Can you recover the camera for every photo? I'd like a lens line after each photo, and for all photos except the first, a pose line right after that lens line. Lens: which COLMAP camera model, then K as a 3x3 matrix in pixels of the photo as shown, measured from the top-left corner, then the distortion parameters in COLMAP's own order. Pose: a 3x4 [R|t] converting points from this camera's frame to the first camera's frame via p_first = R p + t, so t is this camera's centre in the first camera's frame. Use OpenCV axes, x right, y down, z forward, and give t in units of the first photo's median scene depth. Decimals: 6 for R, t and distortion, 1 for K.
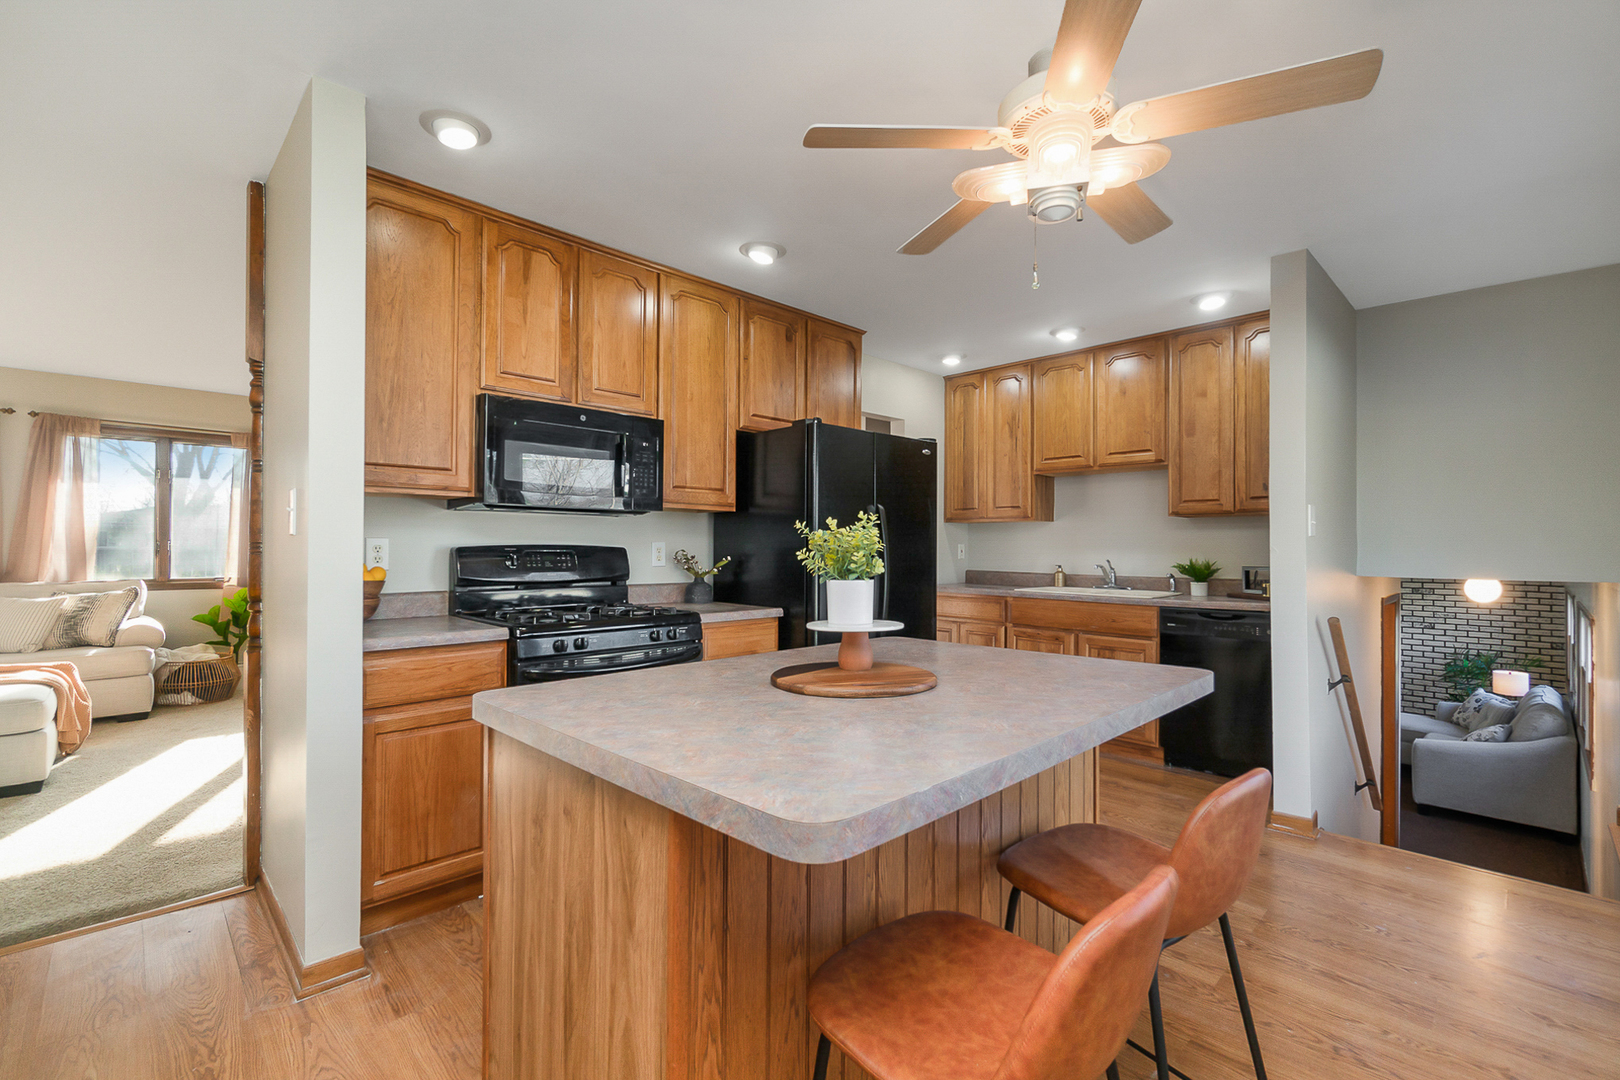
lens RADIAL K [[719.6, 0, 813.1], [0, 719.6, 541.4], [0, 0, 1]] dist [-0.004090, -0.000080]
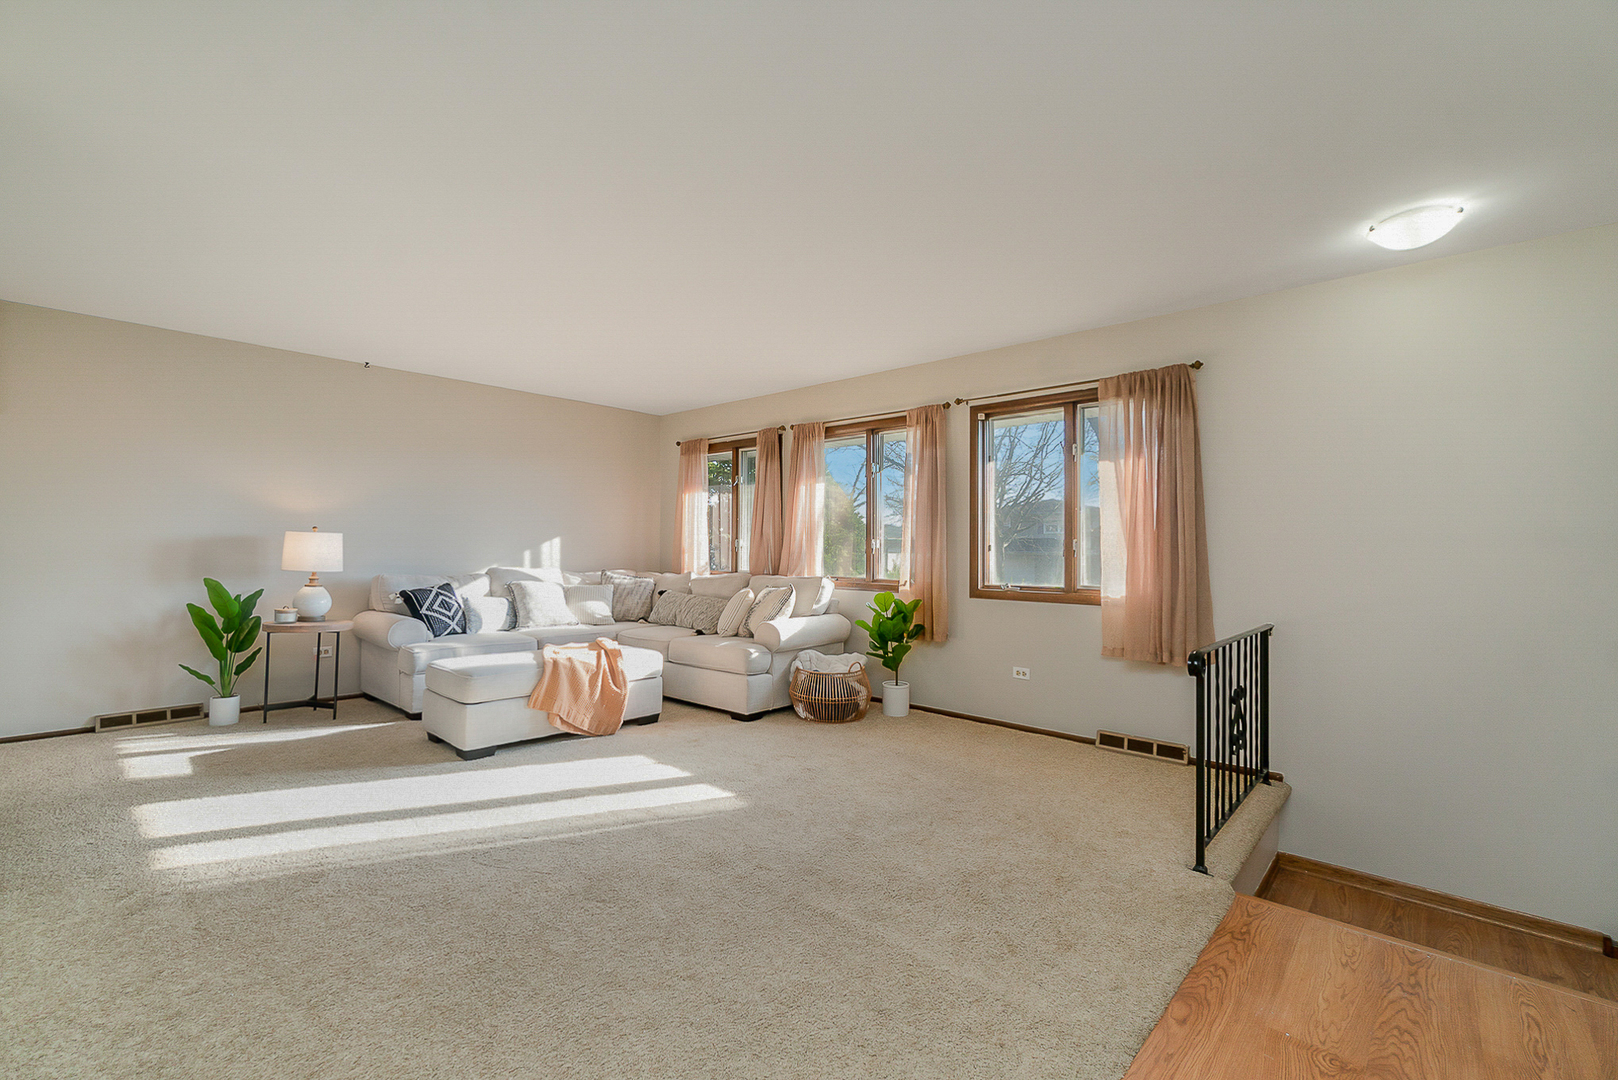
lens RADIAL K [[690.2, 0, 808.3], [0, 690.2, 534.0], [0, 0, 1]] dist [-0.004080, -0.000292]
pose [[0.048427, -0.029851, -0.998381, 0.001148], [-0.006811, 0.999520, -0.030215, 0.028881], [0.998804, 0.008263, 0.048200, 1.178015]]
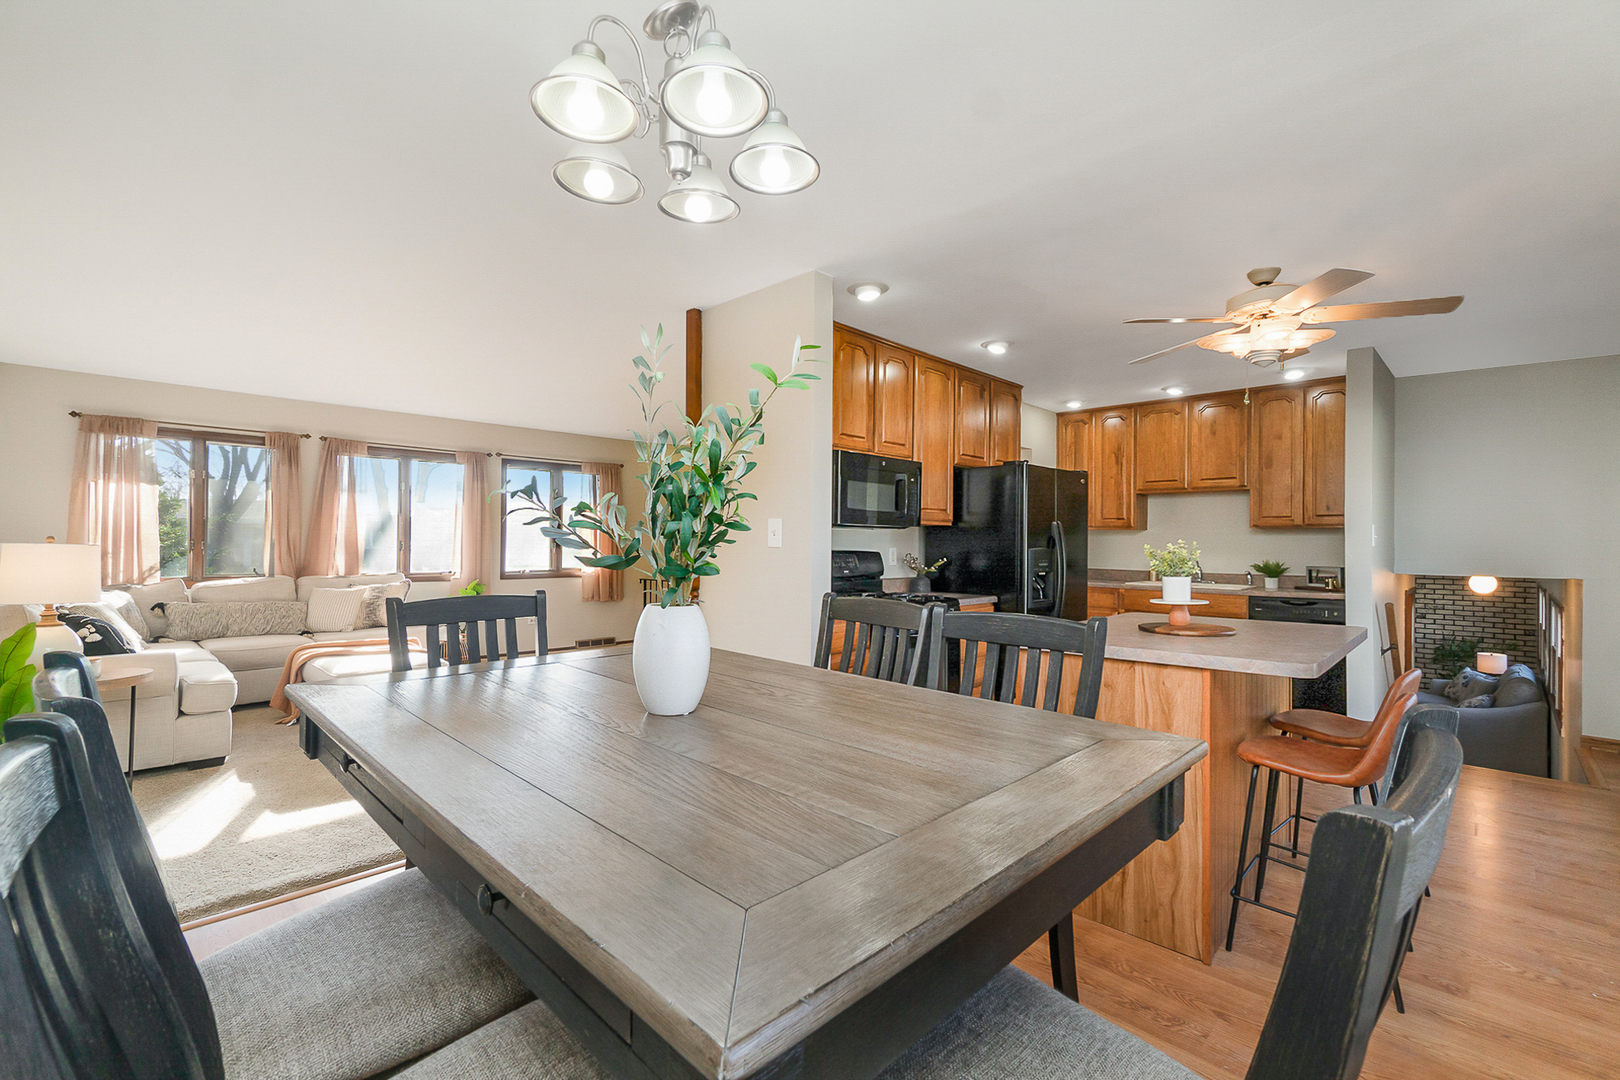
lens RADIAL K [[710.1, 0, 817.8], [0, 710.1, 539.3], [0, 0, 1]] dist [-0.003374, -0.000330]
pose [[0.999771, 0.003895, 0.021037, -0.321509], [-0.003997, 0.999981, 0.004798, -0.017316], [-0.021018, -0.004881, 0.999767, -0.282221]]
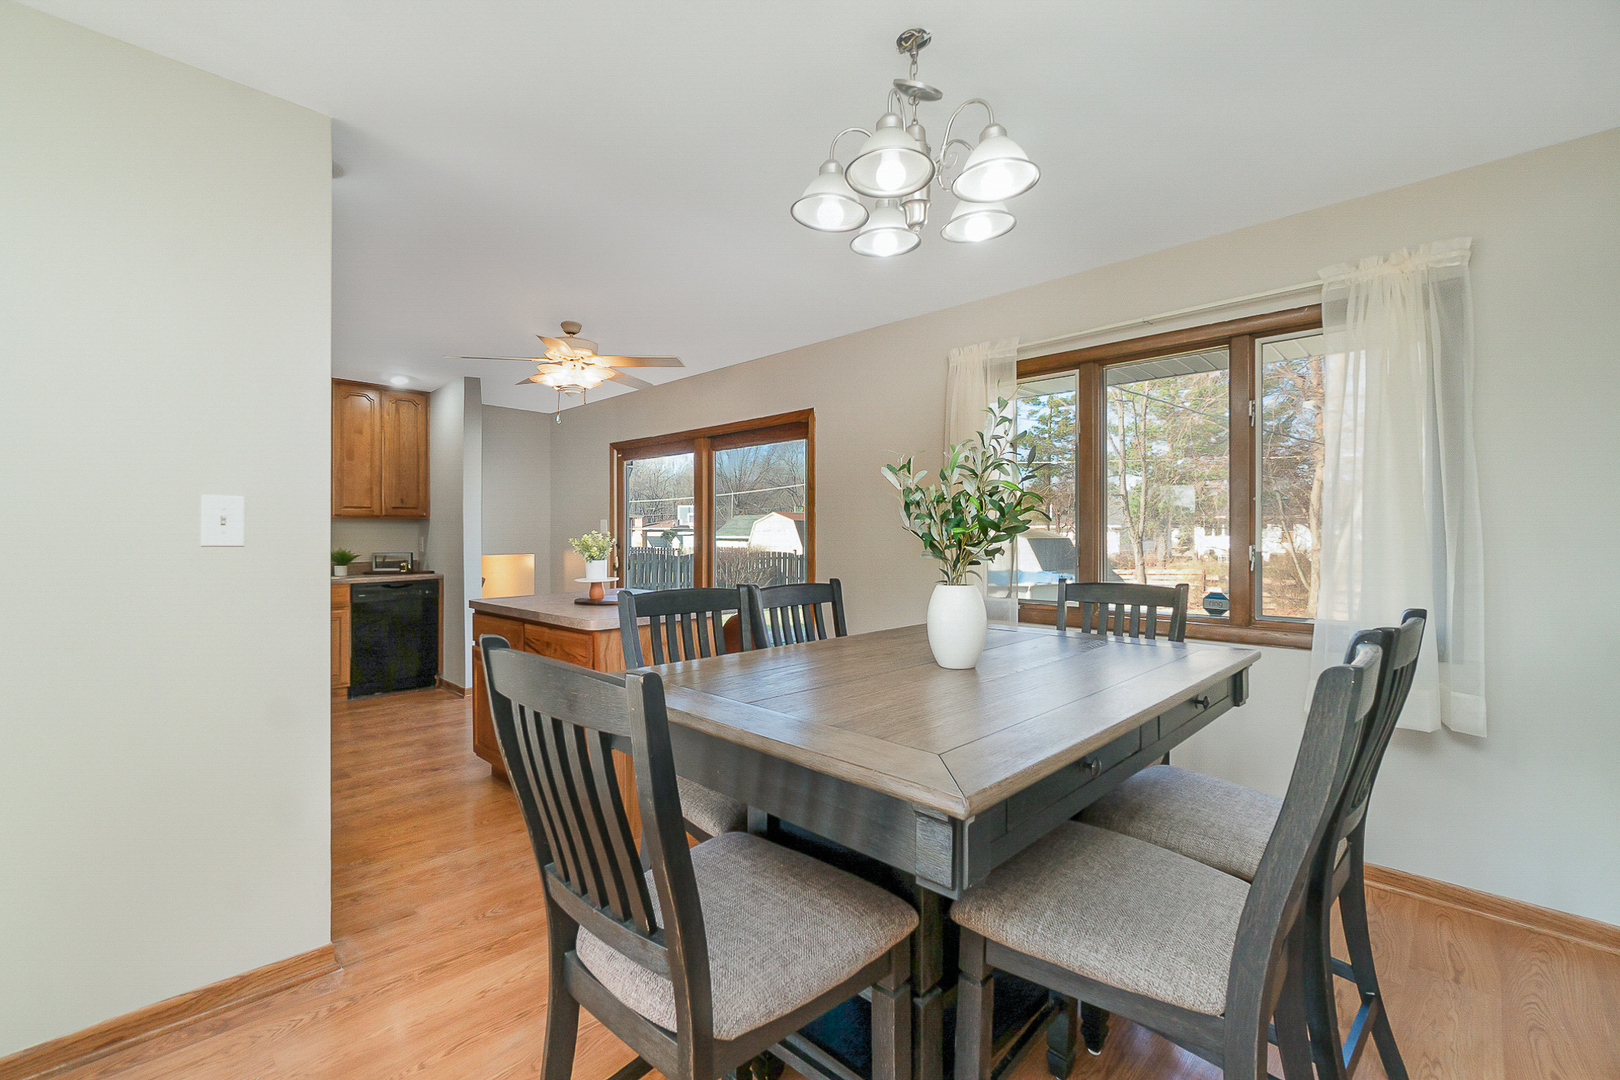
lens RADIAL K [[691.0, 0, 809.3], [0, 691.0, 534.0], [0, 0, 1]] dist [-0.004080, -0.000292]
pose [[-0.017787, -0.005806, 0.999825, -0.782810], [-0.005975, 0.999966, 0.005700, -0.016484], [-0.999824, -0.005873, -0.017821, 0.132668]]
